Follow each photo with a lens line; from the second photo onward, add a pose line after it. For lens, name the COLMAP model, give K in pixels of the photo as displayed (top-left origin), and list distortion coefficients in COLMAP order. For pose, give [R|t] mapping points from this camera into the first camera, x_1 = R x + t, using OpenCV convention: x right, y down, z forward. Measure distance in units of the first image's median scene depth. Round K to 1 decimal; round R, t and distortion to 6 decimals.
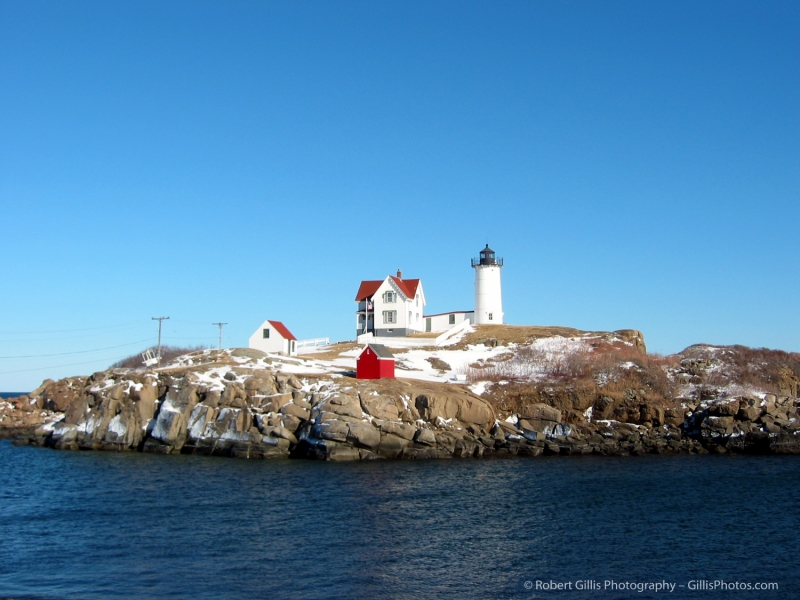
lens RADIAL K [[1019.7, 0, 400.0], [0, 1019.7, 300.0], [0, 0, 1]] dist [-0.131057, 0.016830]
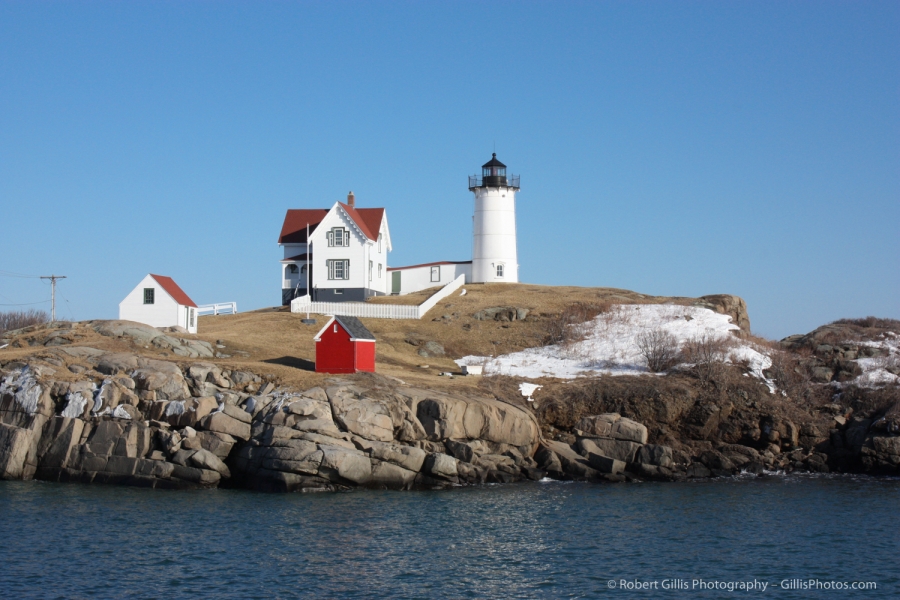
lens RADIAL K [[1701.3, 0, 450.0], [0, 1701.3, 300.0], [0, 0, 1]] dist [-0.003549, 0.178680]
pose [[0.993185, 0.009820, 0.116137, -0.079853], [-0.014491, 0.999117, 0.039444, -0.008237], [-0.115647, -0.040858, 0.992450, -0.032219]]
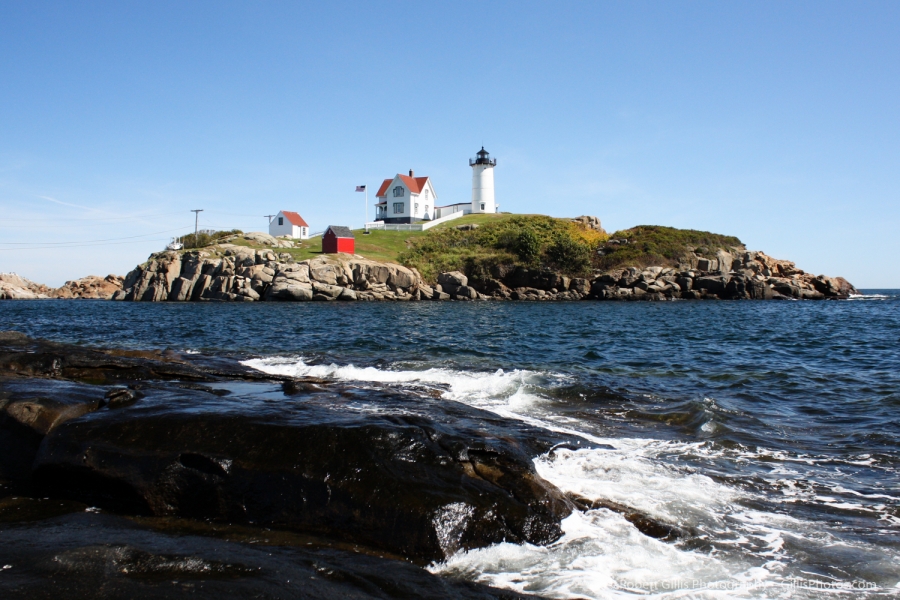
lens RADIAL K [[949.3, 0, 450.0], [0, 949.3, 300.0], [0, 0, 1]] dist [-0.133038, 0.017216]
pose [[0.986643, 0.002286, -0.162881, 0.303159], [0.013822, 0.995121, 0.097690, 0.020747], [0.162310, -0.098637, 0.981797, -0.148493]]
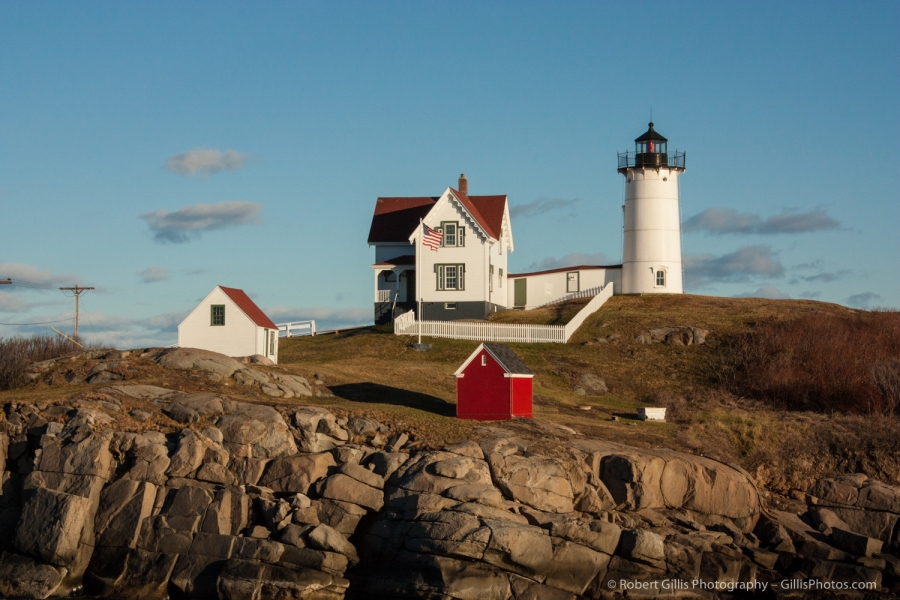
lens RADIAL K [[2185.8, 0, 450.0], [0, 2185.8, 300.0], [0, 0, 1]] dist [0.098926, -0.036208]
pose [[0.994614, 0.007849, 0.103347, -0.145644], [-0.011985, 0.999149, 0.039460, -0.015842], [-0.102949, -0.040486, 0.993862, 0.009080]]
